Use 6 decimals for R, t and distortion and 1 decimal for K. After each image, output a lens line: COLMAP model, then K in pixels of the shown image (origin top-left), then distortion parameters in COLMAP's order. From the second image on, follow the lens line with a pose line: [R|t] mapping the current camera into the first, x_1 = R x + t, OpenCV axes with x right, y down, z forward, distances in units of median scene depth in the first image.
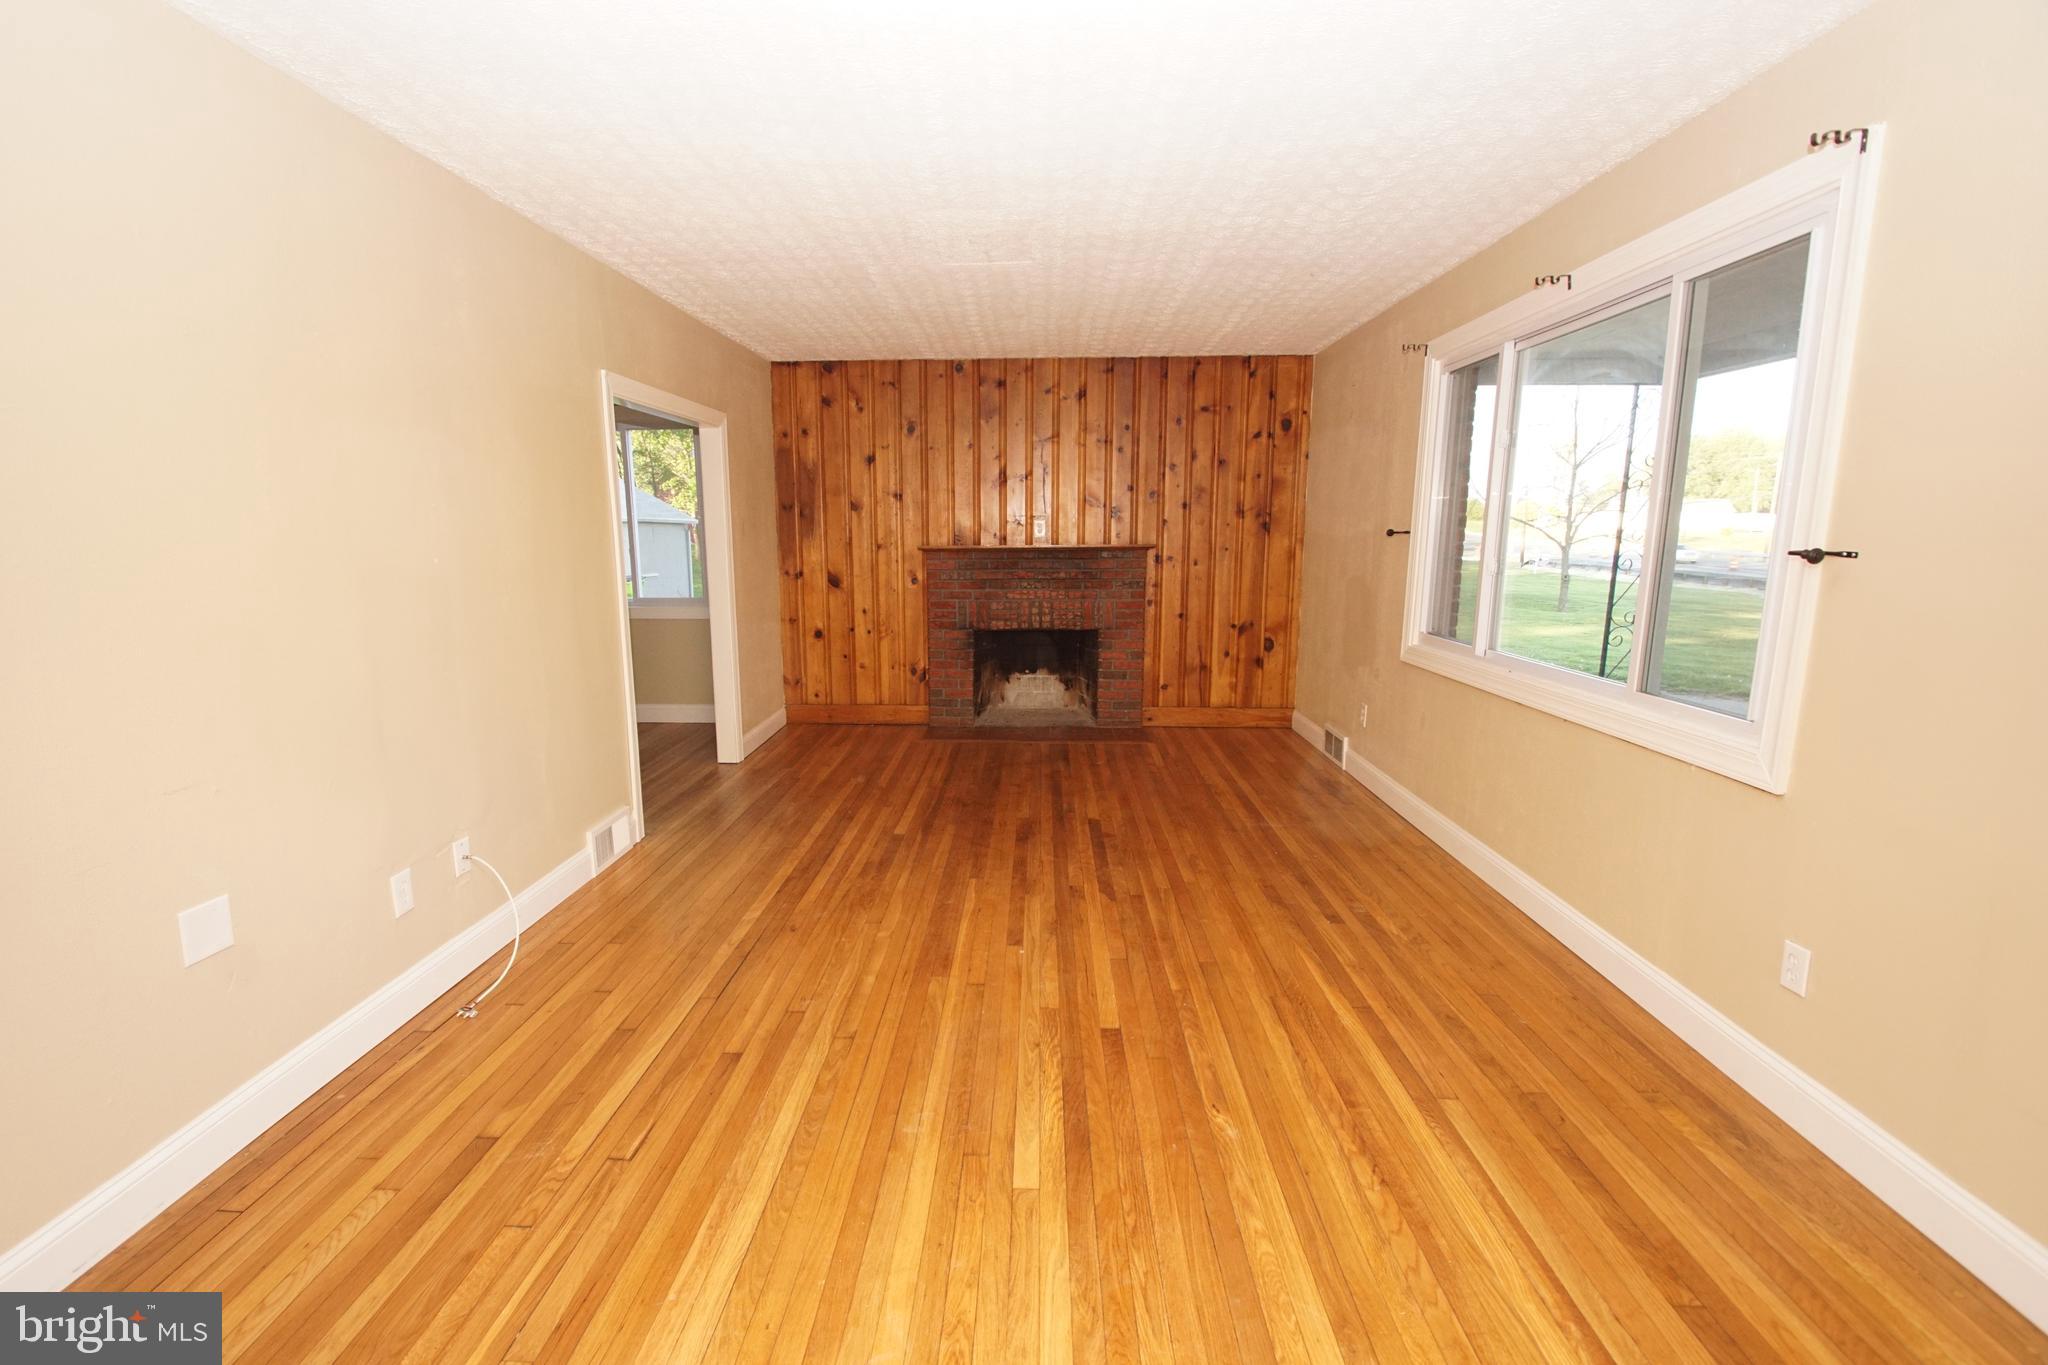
lens RADIAL K [[911.9, 0, 1016.1], [0, 911.9, 676.0], [0, 0, 1]] dist [0.006791, -0.012478]
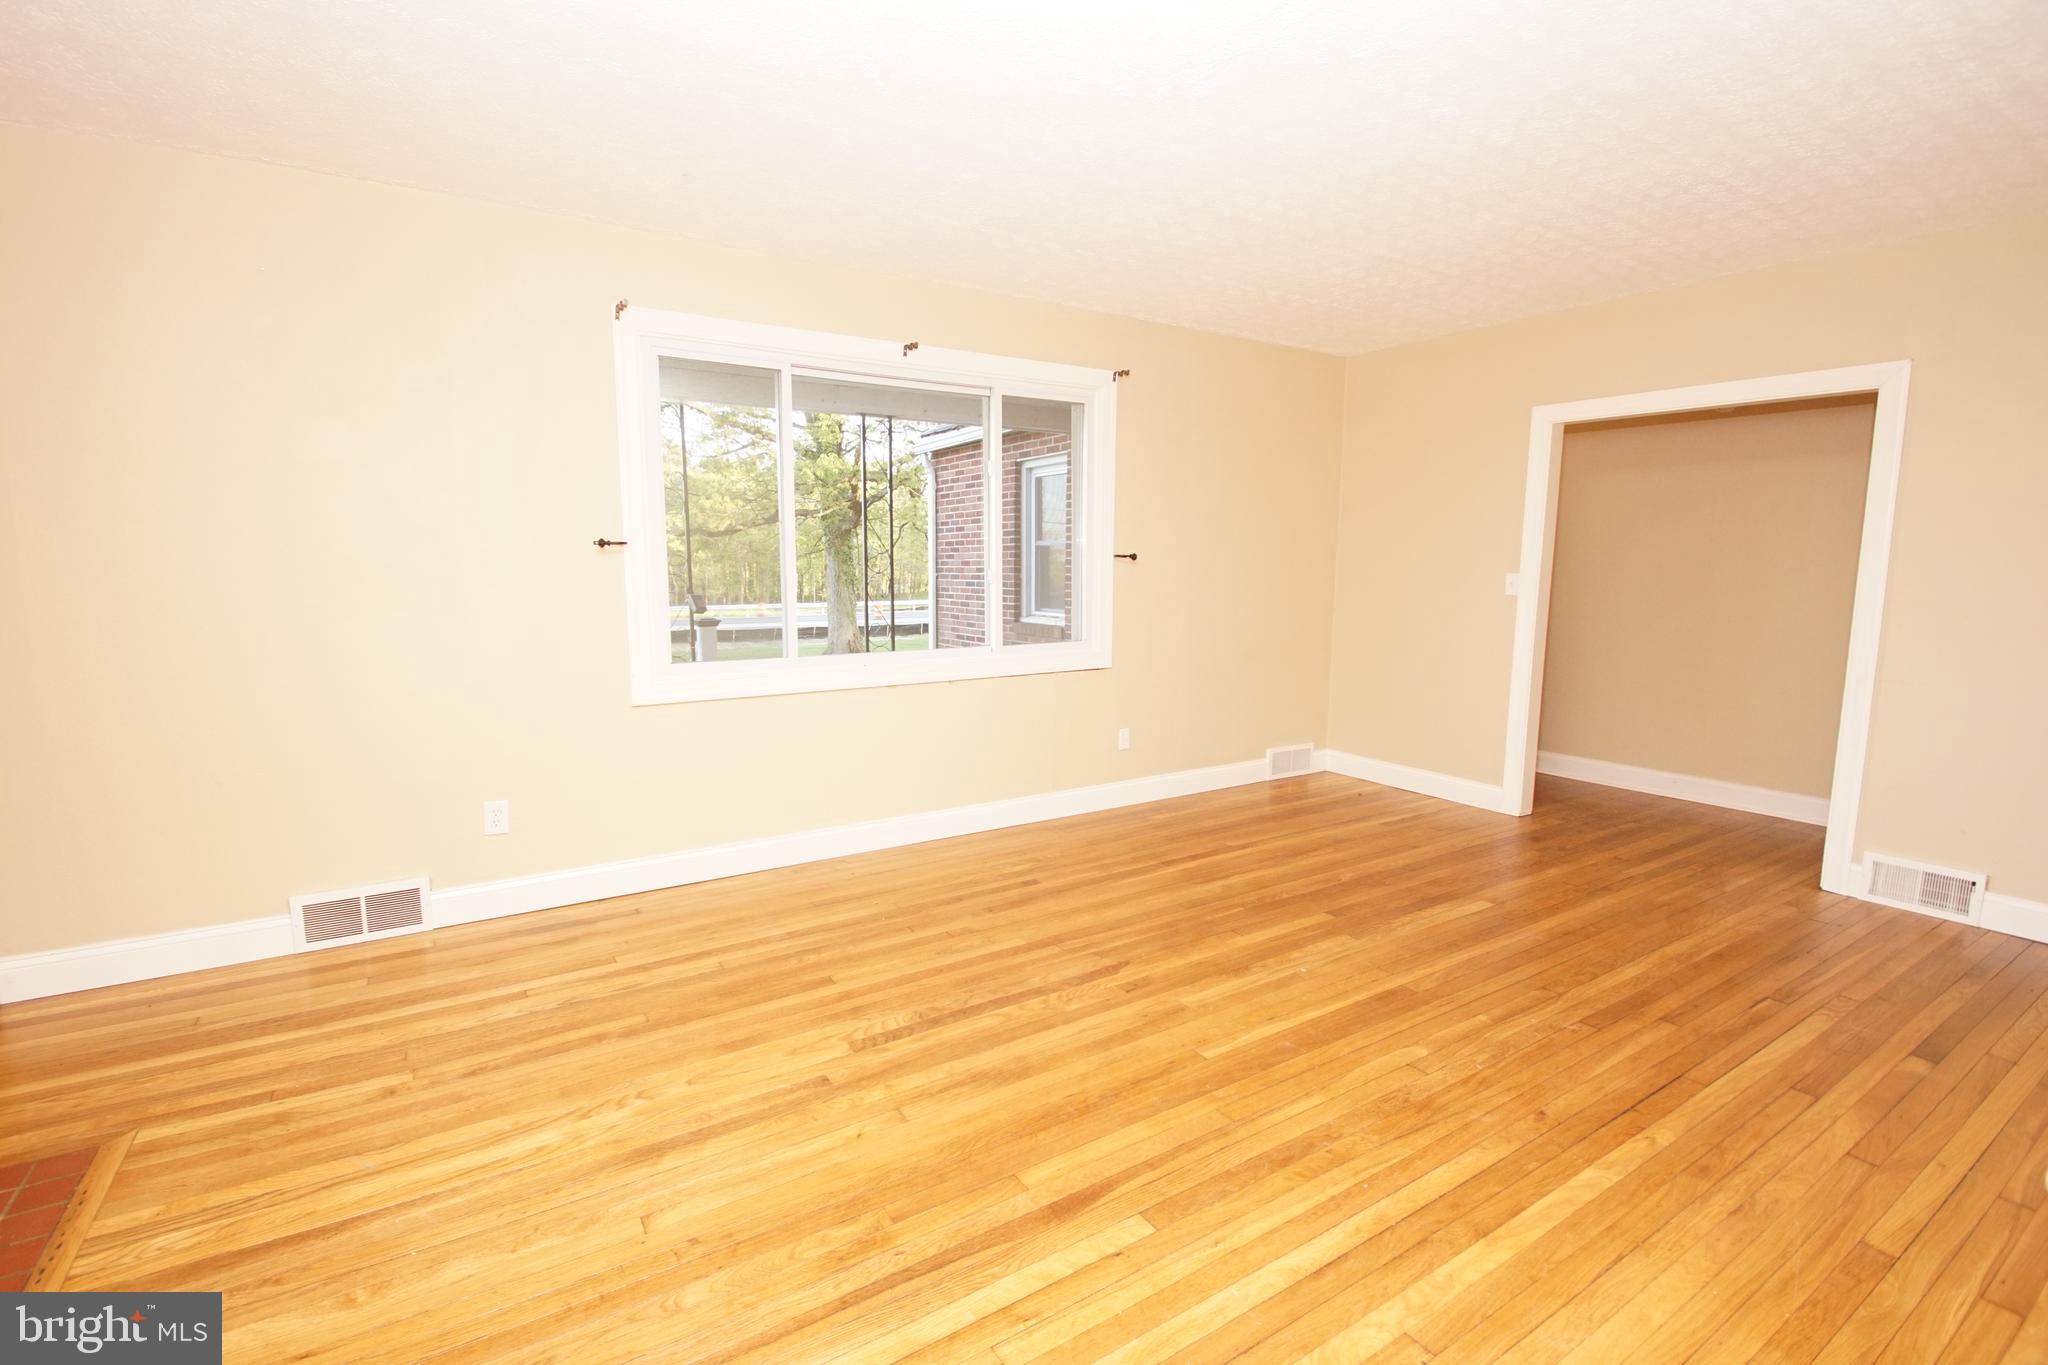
lens RADIAL K [[911.9, 0, 1010.2], [0, 911.9, 682.4], [0, 0, 1]] dist [0.006791, -0.012478]
pose [[-0.560255, -0.107277, 0.821344, -0.634654], [0.129626, 0.968006, 0.214854, -0.256753], [-0.818114, 0.226840, -0.528424, 1.876874]]
